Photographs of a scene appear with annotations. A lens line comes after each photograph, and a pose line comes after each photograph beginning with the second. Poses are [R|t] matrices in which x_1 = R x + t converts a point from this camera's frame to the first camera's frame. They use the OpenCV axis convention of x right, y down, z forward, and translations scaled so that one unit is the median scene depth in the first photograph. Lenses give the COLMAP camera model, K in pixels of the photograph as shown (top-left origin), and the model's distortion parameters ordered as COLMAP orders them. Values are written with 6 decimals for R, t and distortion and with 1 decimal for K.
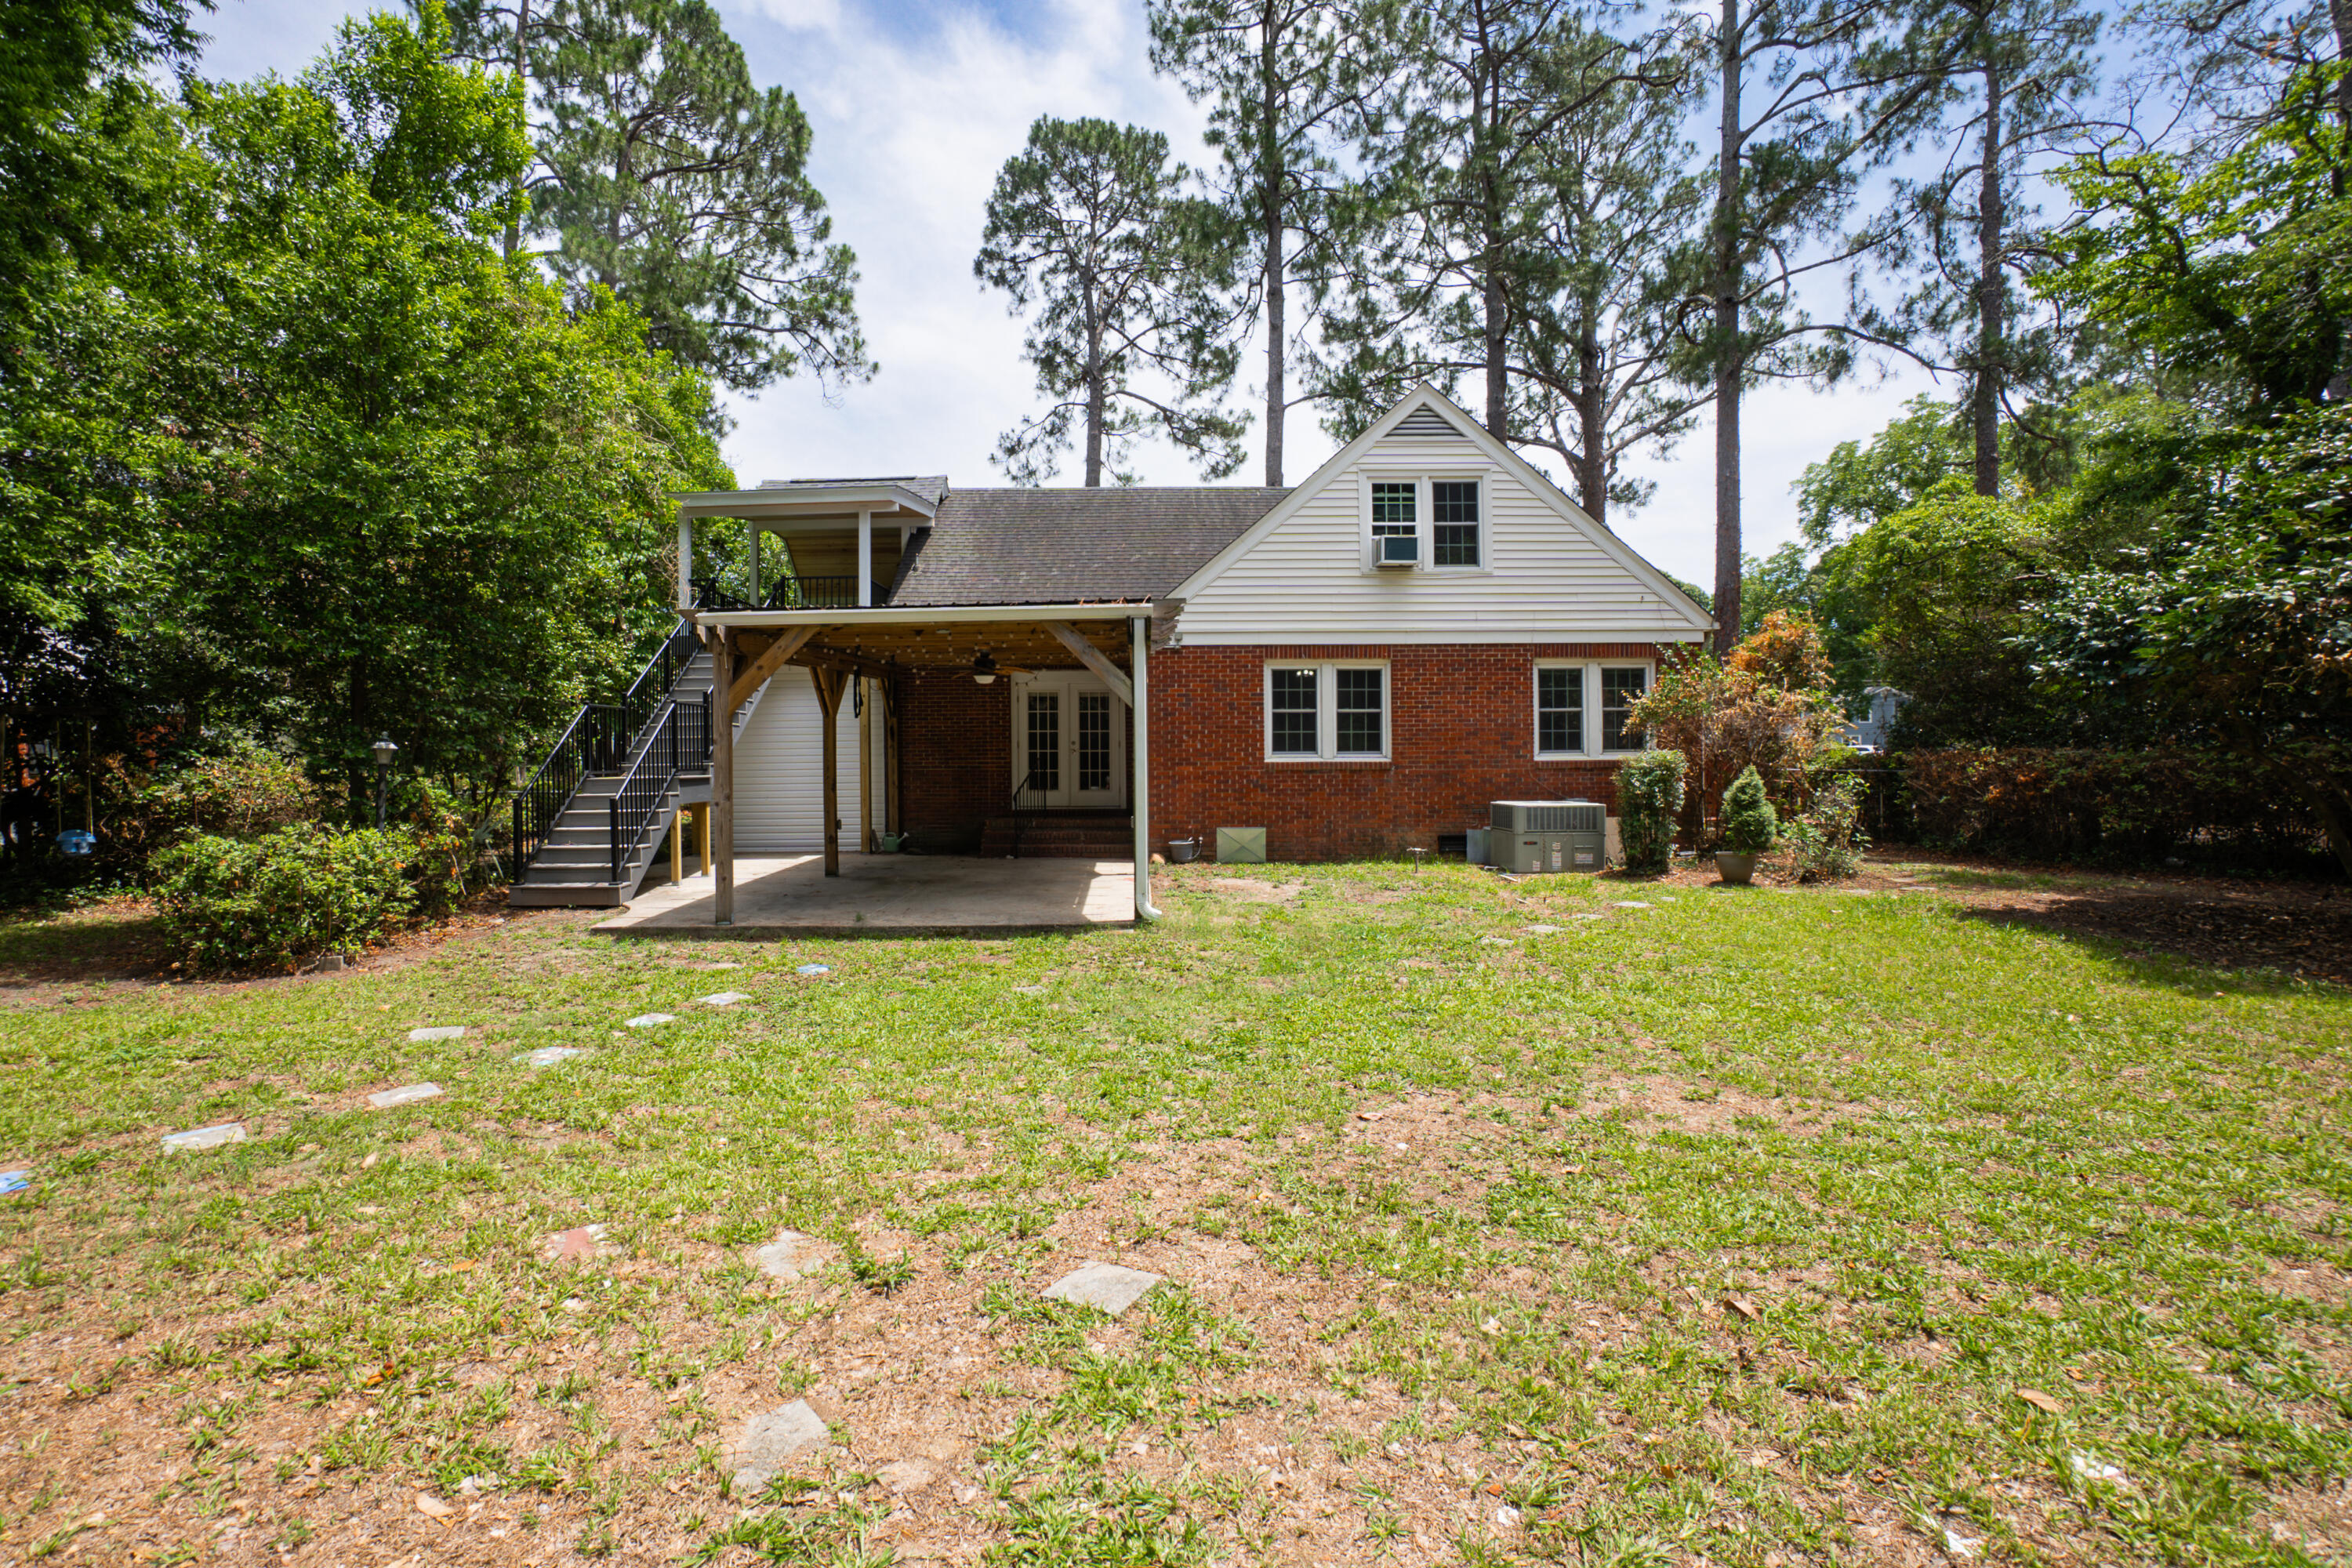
lens RADIAL K [[1030.7, 0, 1165.7], [0, 1030.7, 755.5], [0, 0, 1]] dist [-0.065120, 0.025639]
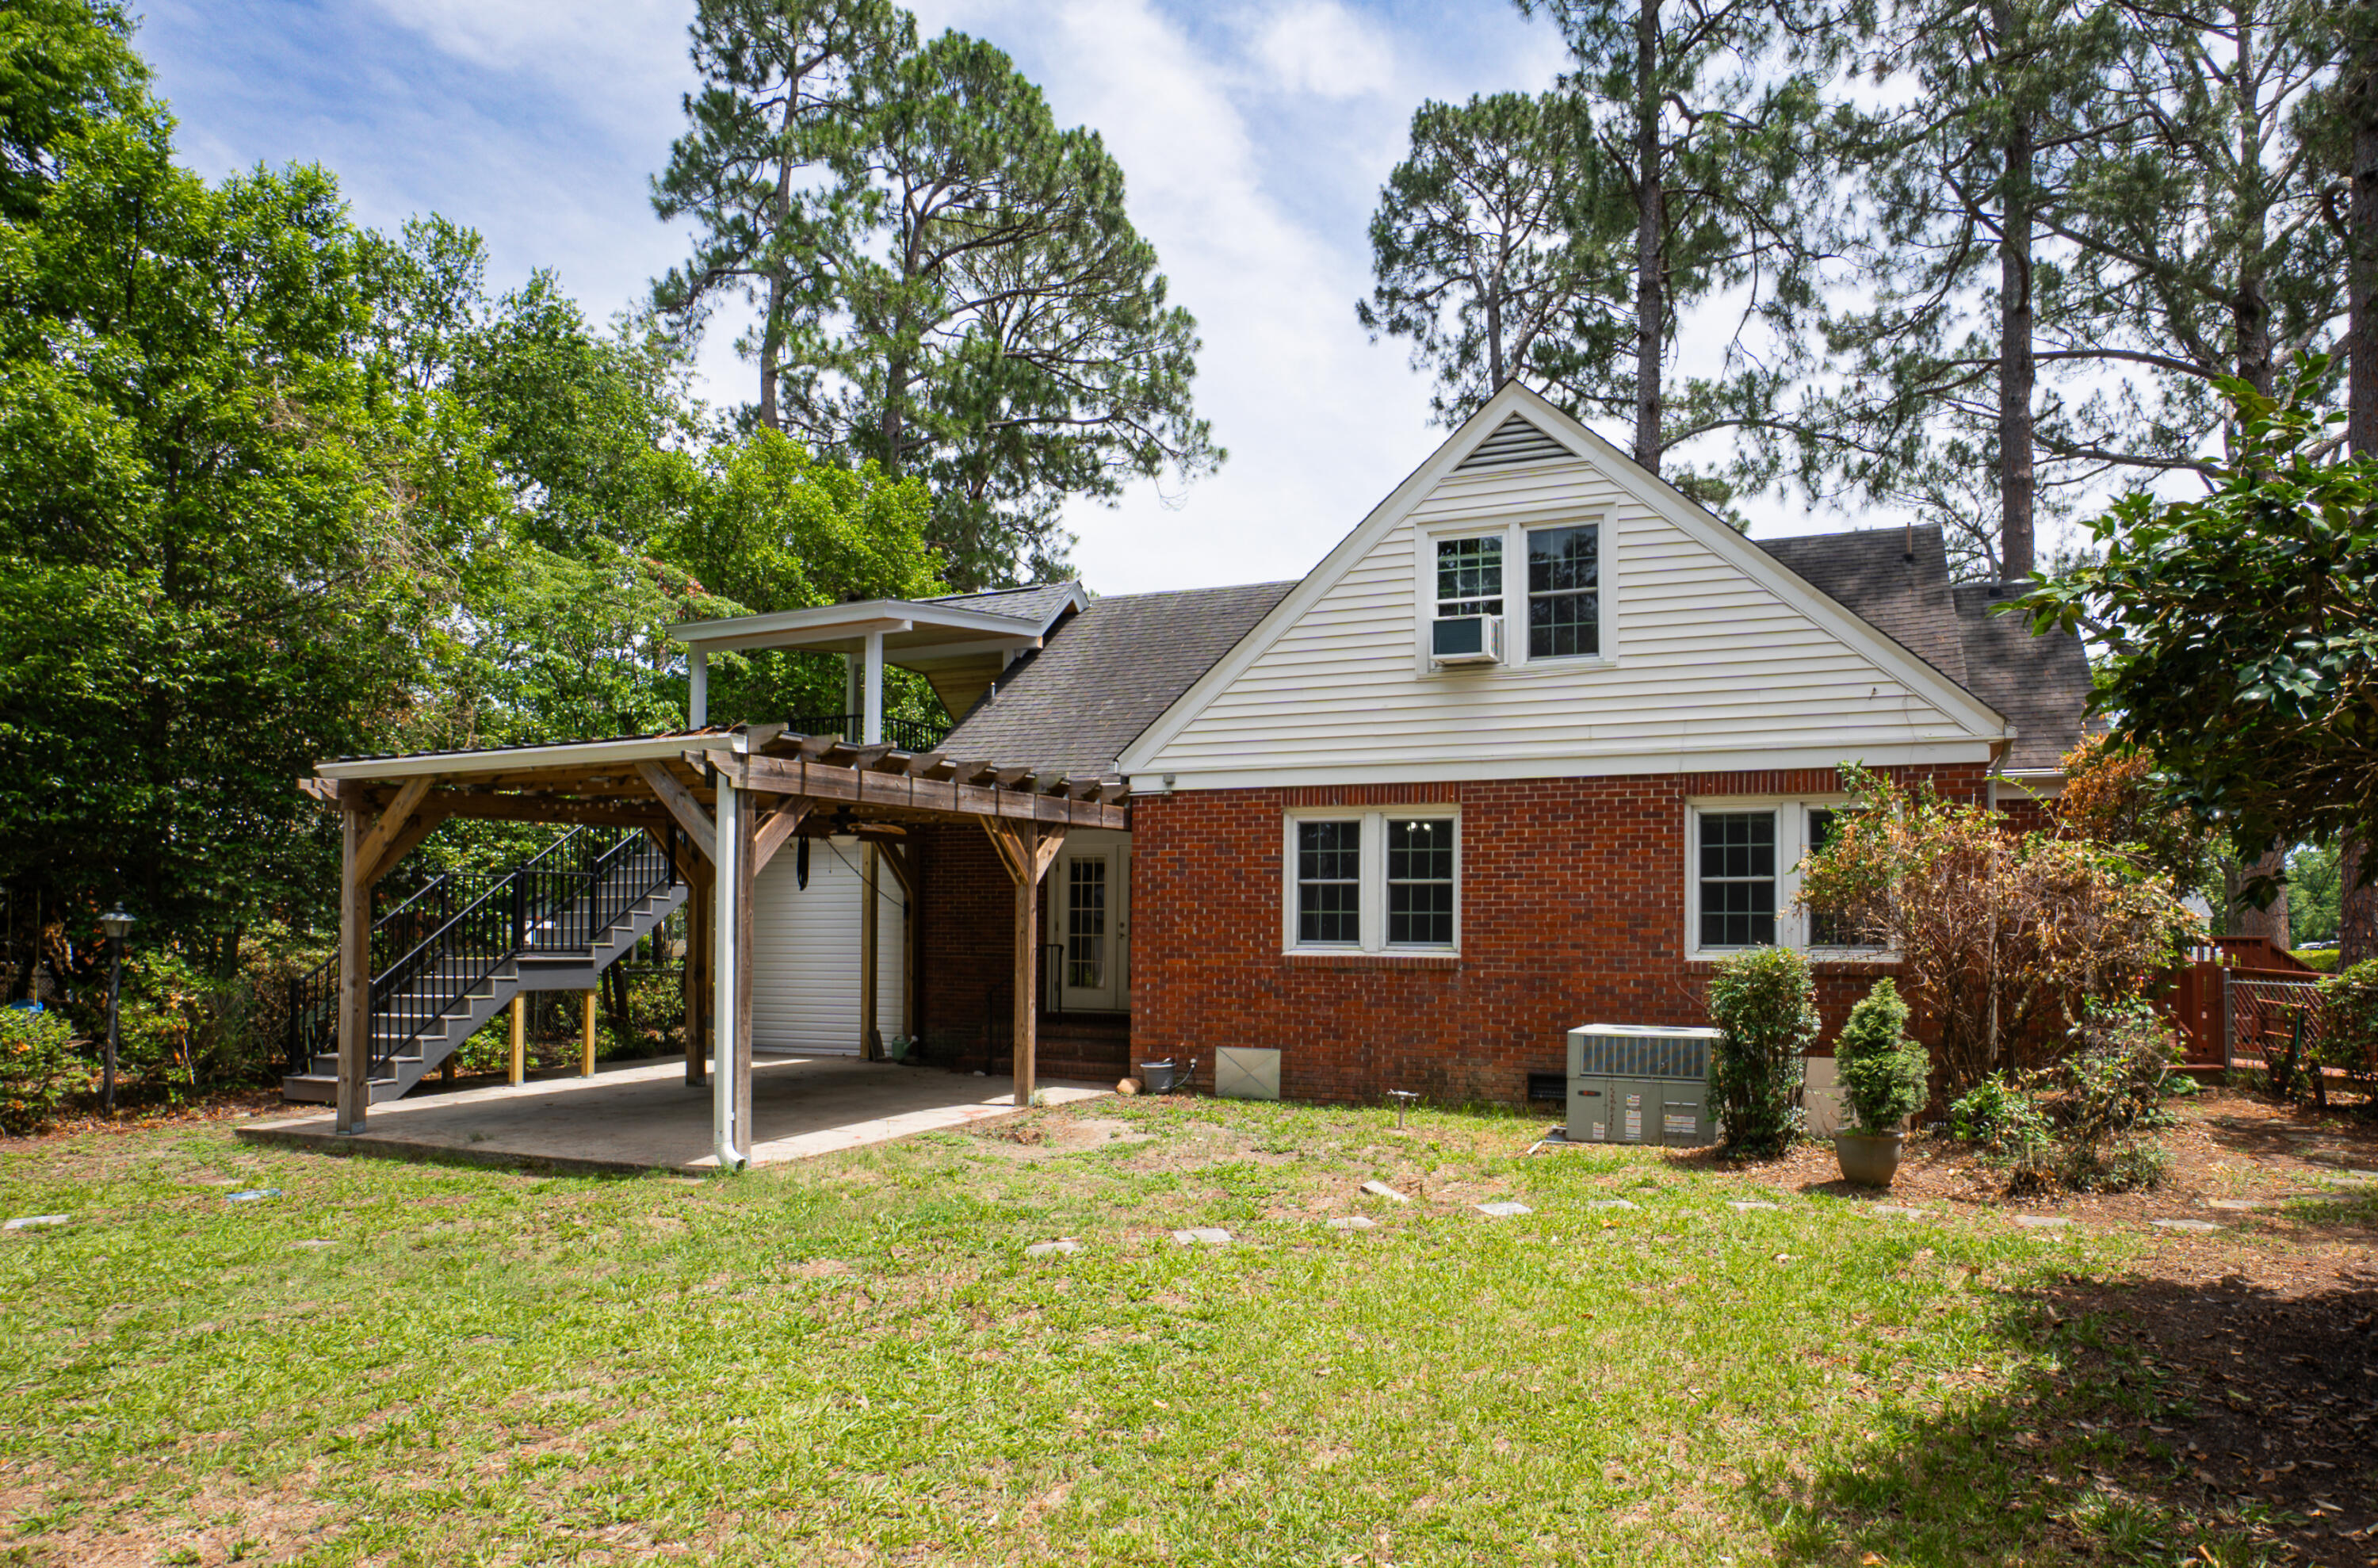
lens RADIAL K [[1329.9, 0, 1370.8], [0, 1329.9, 907.4], [0, 0, 1]] dist [-0.033237, -0.000460]
pose [[0.939899, 0.006202, -0.341398, 0.455095], [-0.015312, 0.999595, -0.023996, -0.005205], [0.341110, 0.027781, 0.939613, 0.174972]]
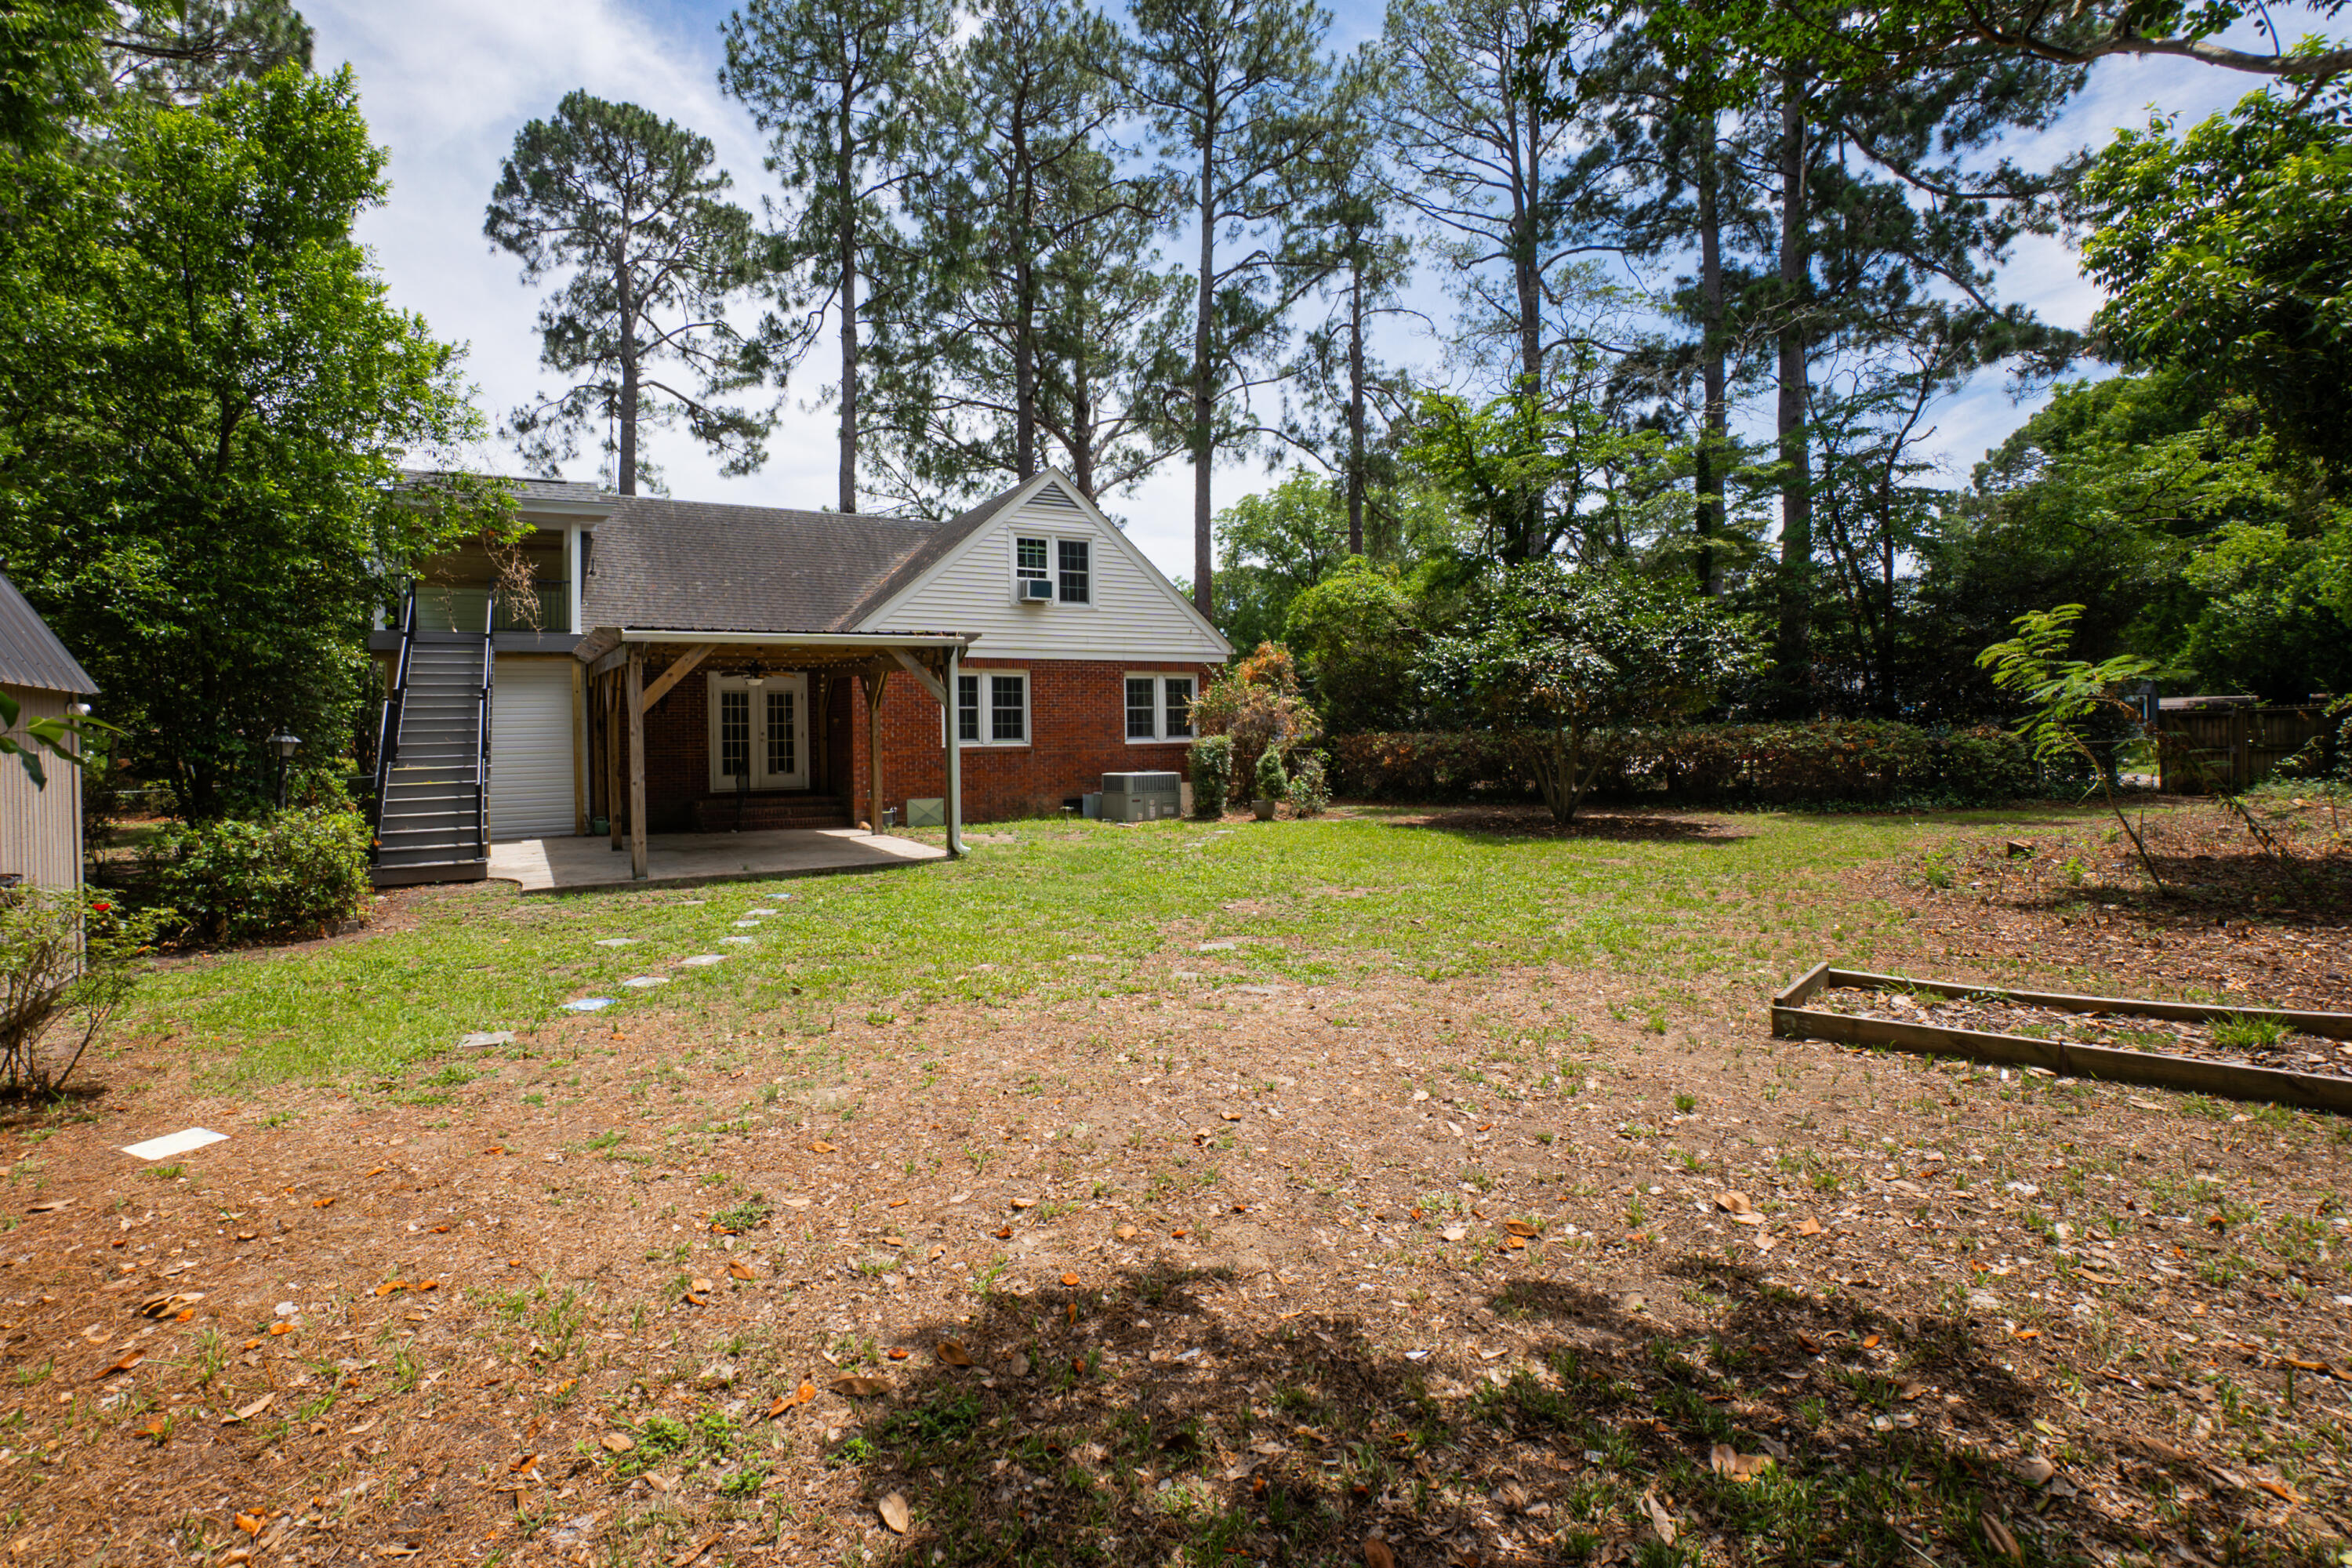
lens RADIAL K [[1030.0, 0, 1126.5], [0, 1030.0, 753.5], [0, 0, 1]] dist [-0.066911, 0.024650]
pose [[0.876848, -0.015328, 0.480523, -0.318282], [0.011176, 0.999871, 0.011499, 0.001851], [-0.480637, -0.004713, 0.876907, -0.242514]]
